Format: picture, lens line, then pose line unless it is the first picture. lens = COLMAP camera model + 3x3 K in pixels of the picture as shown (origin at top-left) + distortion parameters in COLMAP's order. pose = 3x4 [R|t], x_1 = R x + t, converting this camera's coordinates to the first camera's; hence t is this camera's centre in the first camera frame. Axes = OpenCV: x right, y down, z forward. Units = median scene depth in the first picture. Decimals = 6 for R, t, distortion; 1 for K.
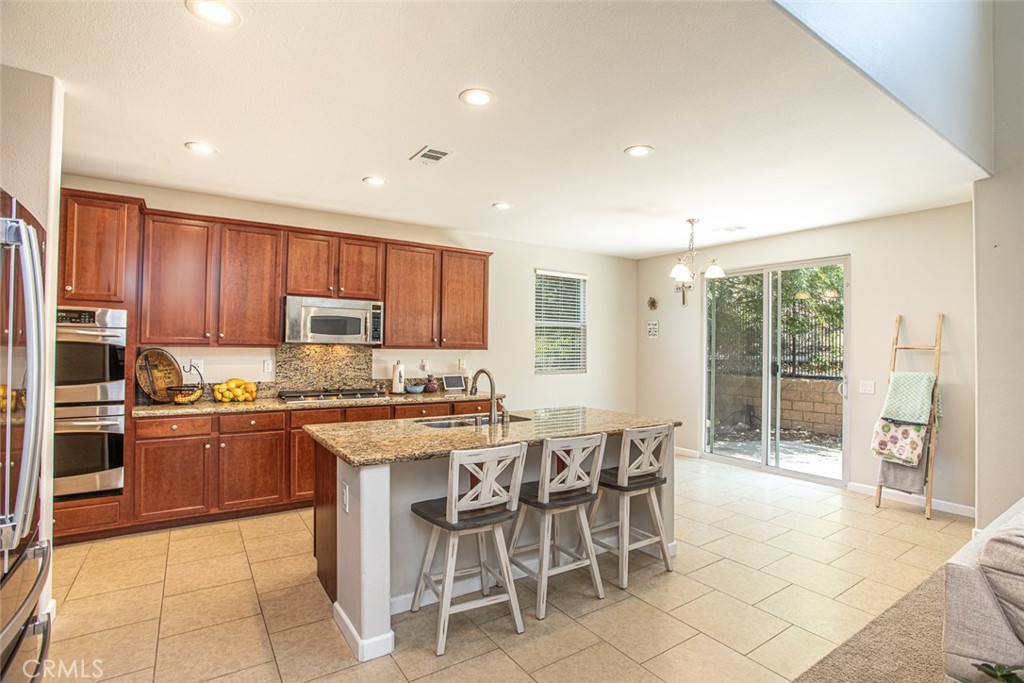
lens RADIAL K [[499.5, 0, 504.8], [0, 499.5, 340.9], [0, 0, 1]] dist [-0.055553, 0.028339]
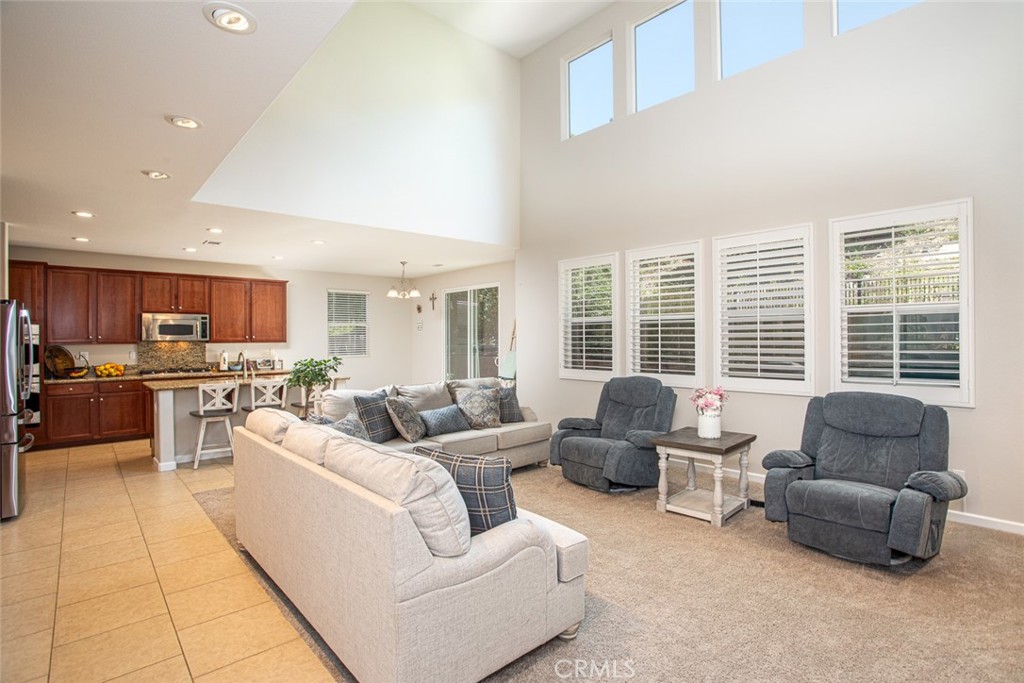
lens RADIAL K [[499.5, 0, 504.8], [0, 499.5, 340.9], [0, 0, 1]] dist [-0.055553, 0.028339]
pose [[0.989069, -0.020559, 0.146015, 0.513130], [0.018092, 0.999671, 0.018209, -0.003793], [-0.146342, -0.015368, 0.989115, -0.793403]]
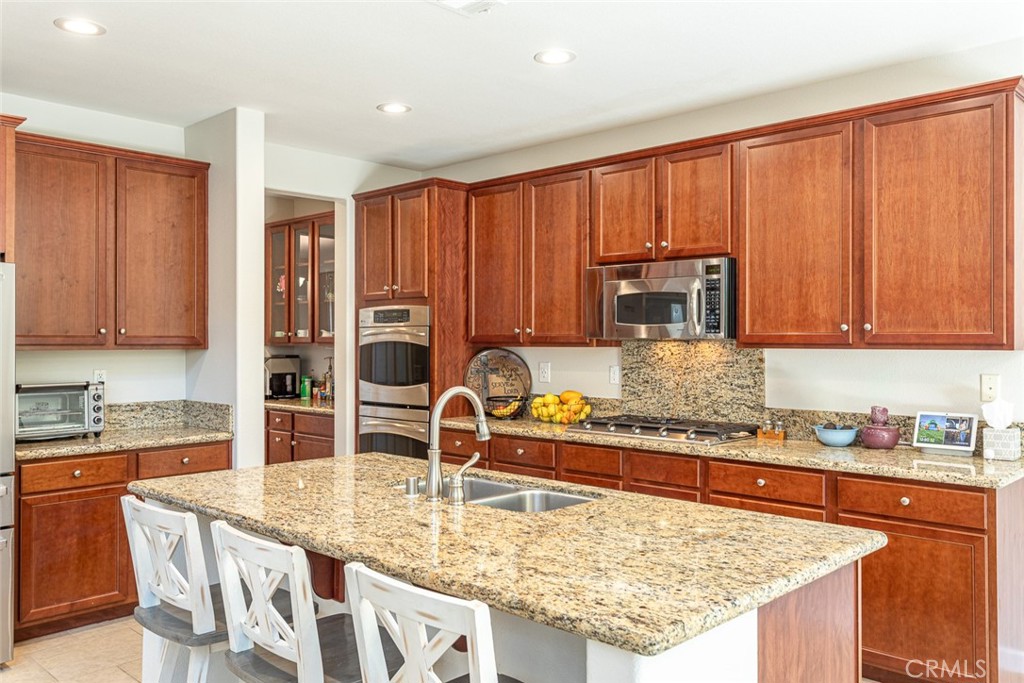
lens RADIAL K [[816.8, 0, 512.0], [0, 816.8, 341.5], [0, 0, 1]] dist [0.002795, 0.001784]
pose [[0.224819, -0.010885, -0.974340, 0.559538], [0.016919, 0.999830, -0.007266, 0.012069], [0.974254, -0.014851, 0.224965, 0.628945]]
